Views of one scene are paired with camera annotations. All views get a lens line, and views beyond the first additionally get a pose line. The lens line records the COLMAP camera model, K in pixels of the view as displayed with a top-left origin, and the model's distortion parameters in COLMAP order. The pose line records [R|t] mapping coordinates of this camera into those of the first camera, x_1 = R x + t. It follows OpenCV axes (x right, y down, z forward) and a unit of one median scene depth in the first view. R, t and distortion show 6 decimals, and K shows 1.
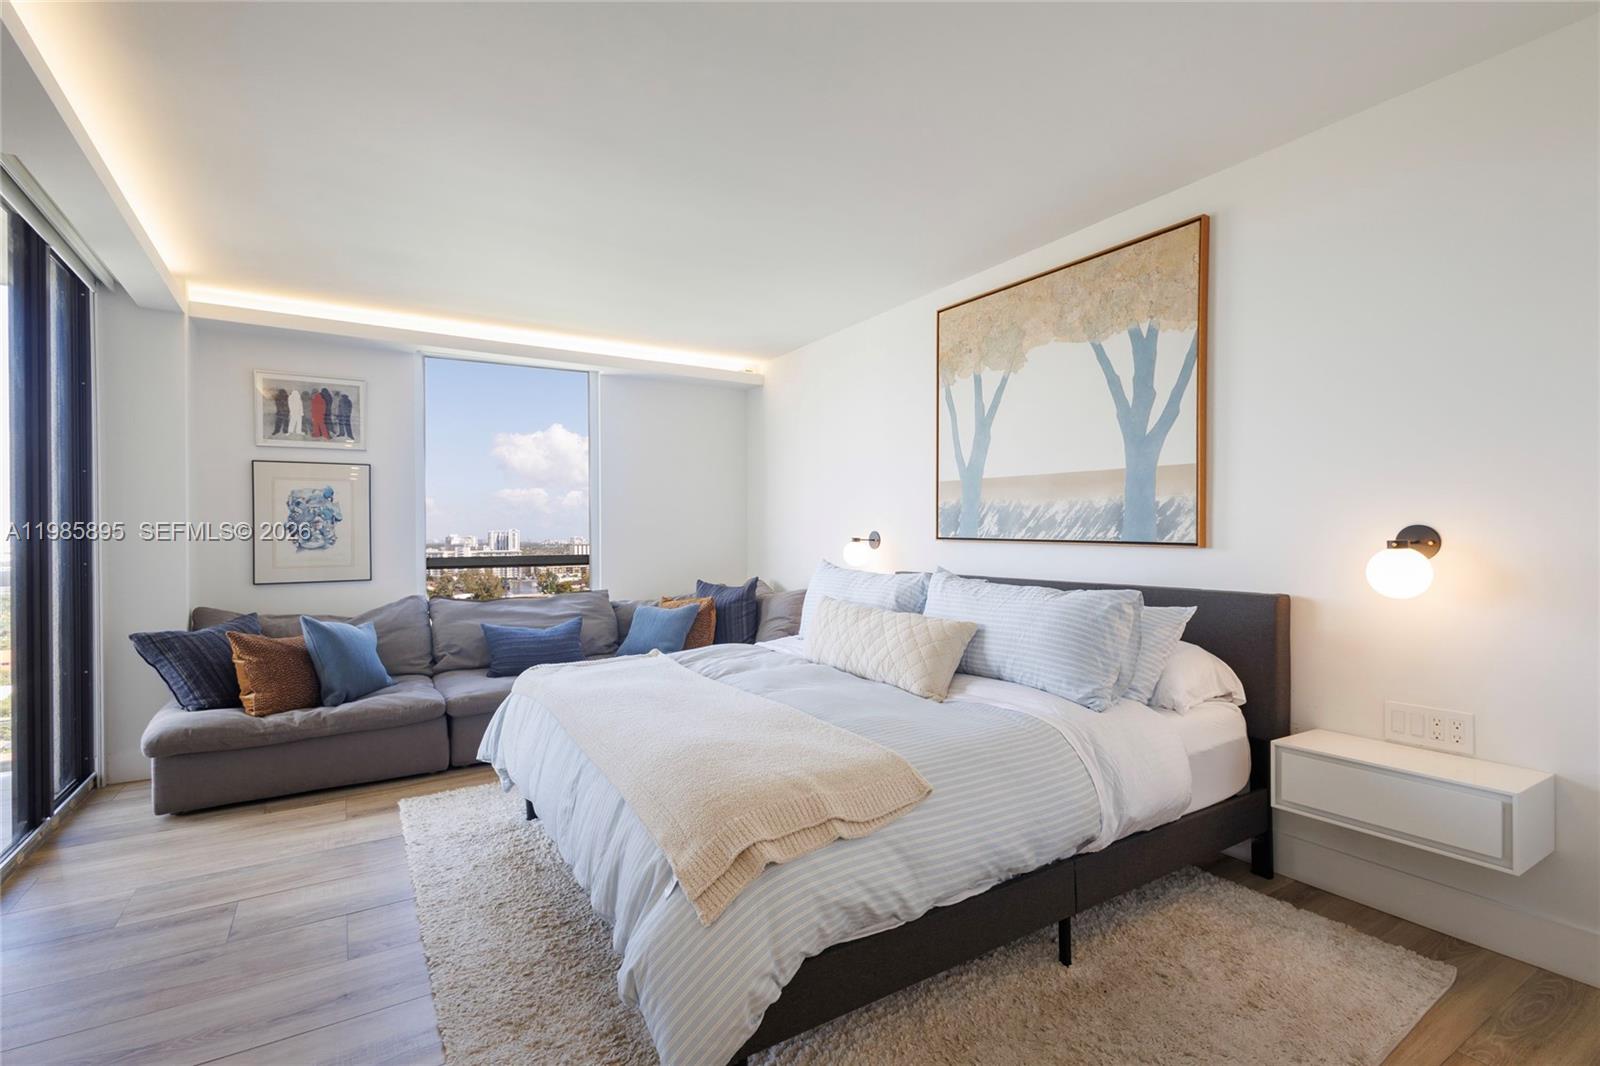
lens RADIAL K [[733.1, 0, 800.0], [0, 733.1, 533.0], [0, 0, 1]] dist [0.010458, -0.000341]
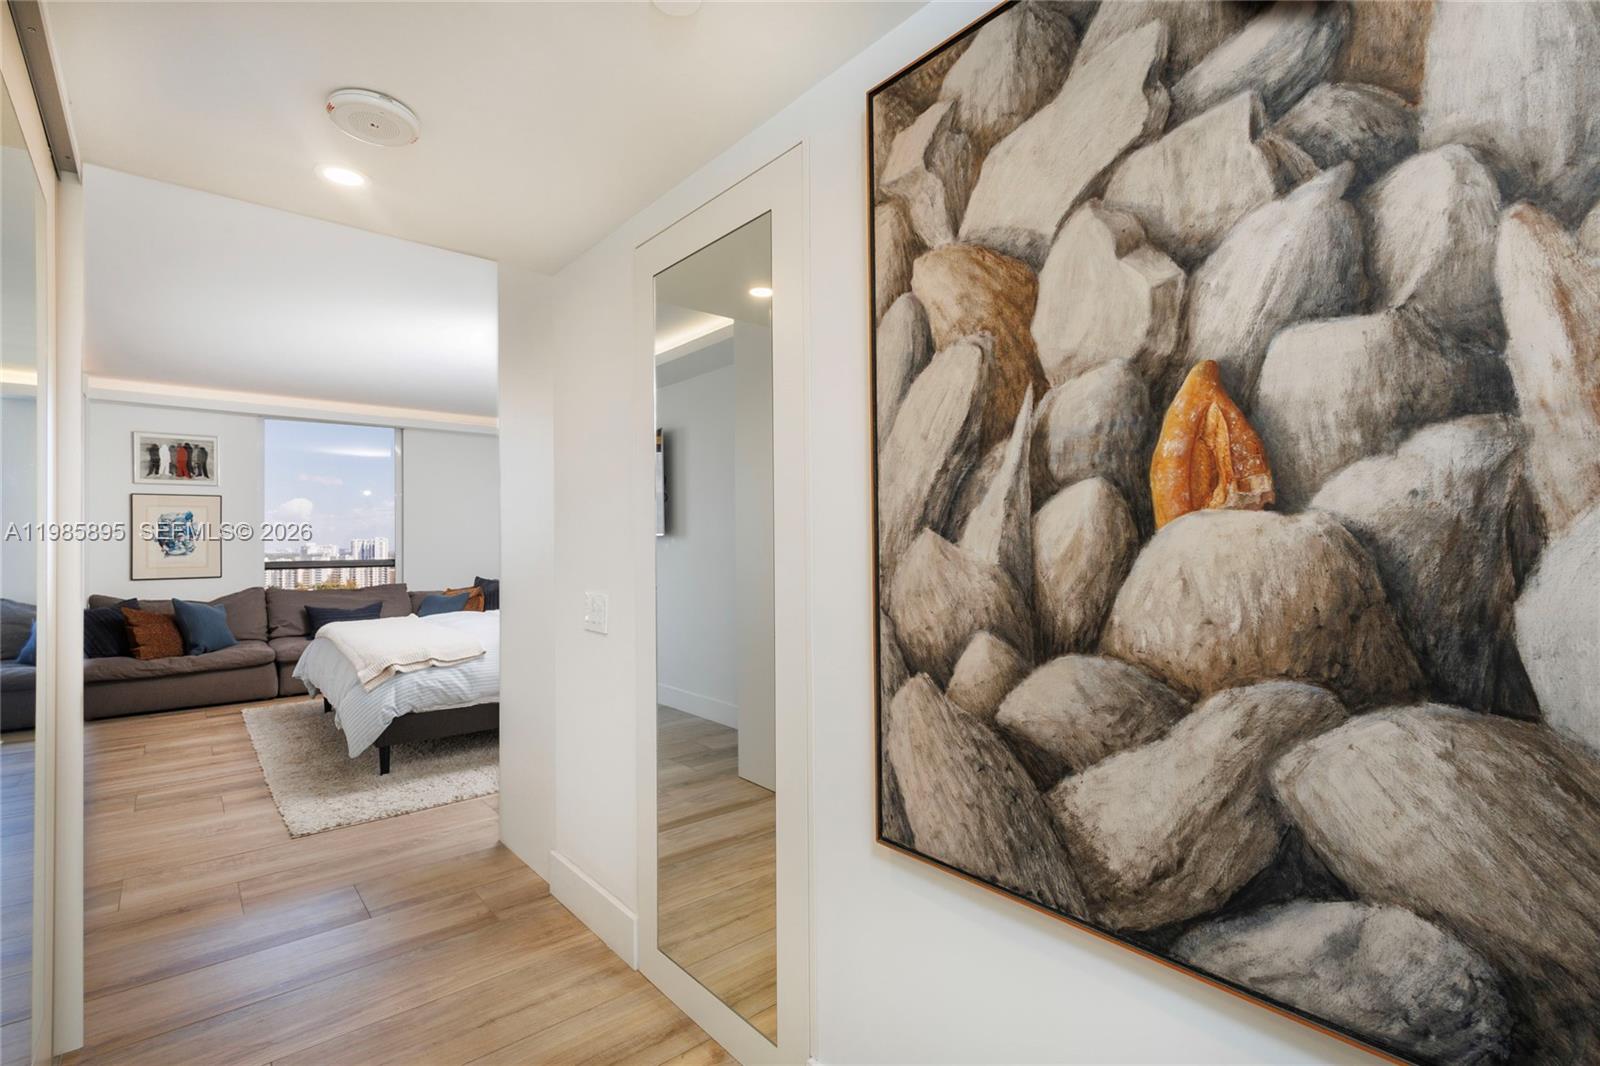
lens RADIAL K [[733.1, 0, 800.0], [0, 733.1, 533.0], [0, 0, 1]] dist [0.010458, -0.000341]
pose [[0.989418, 0.001680, 0.145086, 0.331800], [0.000021, 0.999931, -0.011721, -0.004559], [-0.145096, 0.011600, 0.989350, -0.602138]]
